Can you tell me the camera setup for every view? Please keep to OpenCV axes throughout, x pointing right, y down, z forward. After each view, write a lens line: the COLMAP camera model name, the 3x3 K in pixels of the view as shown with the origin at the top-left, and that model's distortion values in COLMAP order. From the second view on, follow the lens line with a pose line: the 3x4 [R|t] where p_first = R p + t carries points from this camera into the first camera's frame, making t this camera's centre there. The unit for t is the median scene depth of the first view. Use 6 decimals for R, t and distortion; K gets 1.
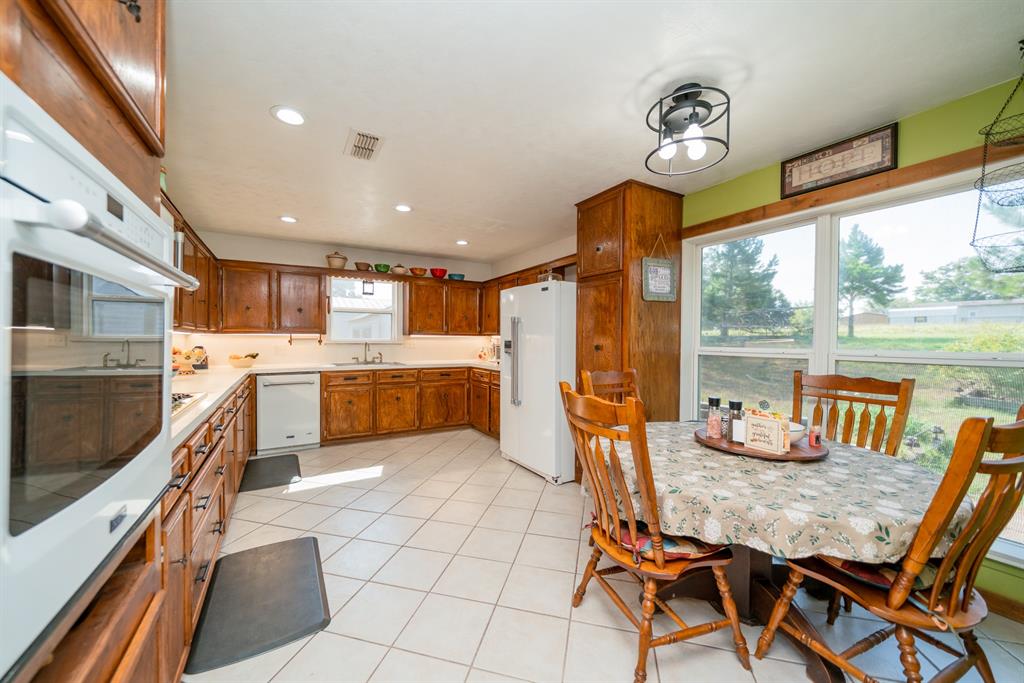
lens RADIAL K [[353.6, 0, 514.0], [0, 353.6, 341.9], [0, 0, 1]] dist [-0.000107, -0.000002]
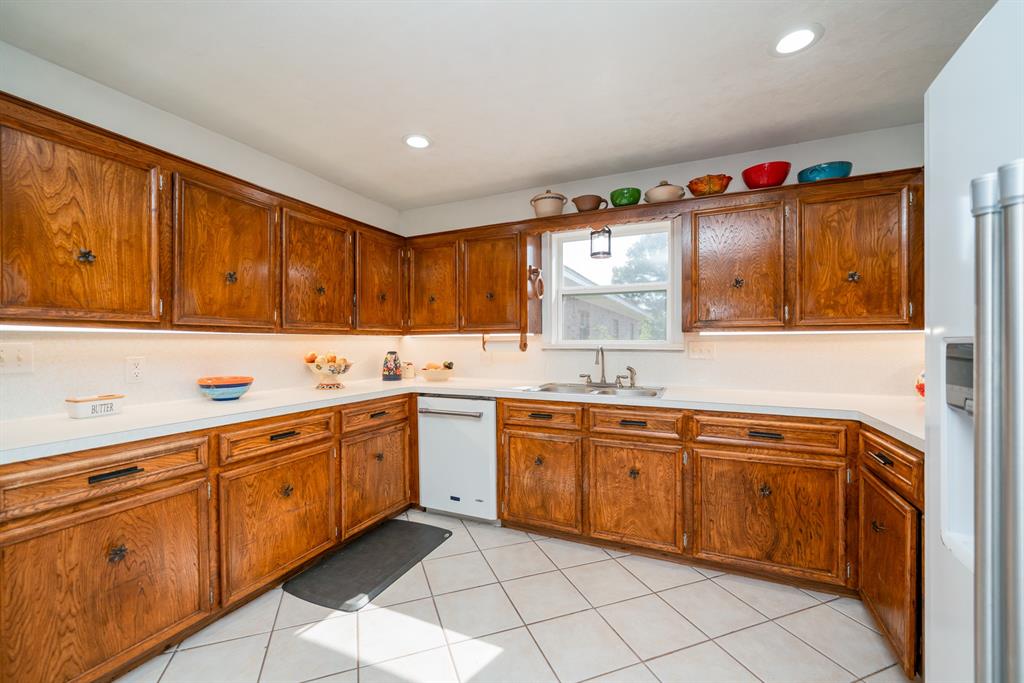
lens RADIAL K [[403.4, 0, 520.3], [0, 403.4, 345.8], [0, 0, 1]] dist [-0.008376, 0.000041]
pose [[0.549649, 0.001975, -0.835393, 0.019247], [-0.001198, 0.999998, 0.001575, -0.001653], [0.835395, 0.000135, 0.549650, 0.592538]]
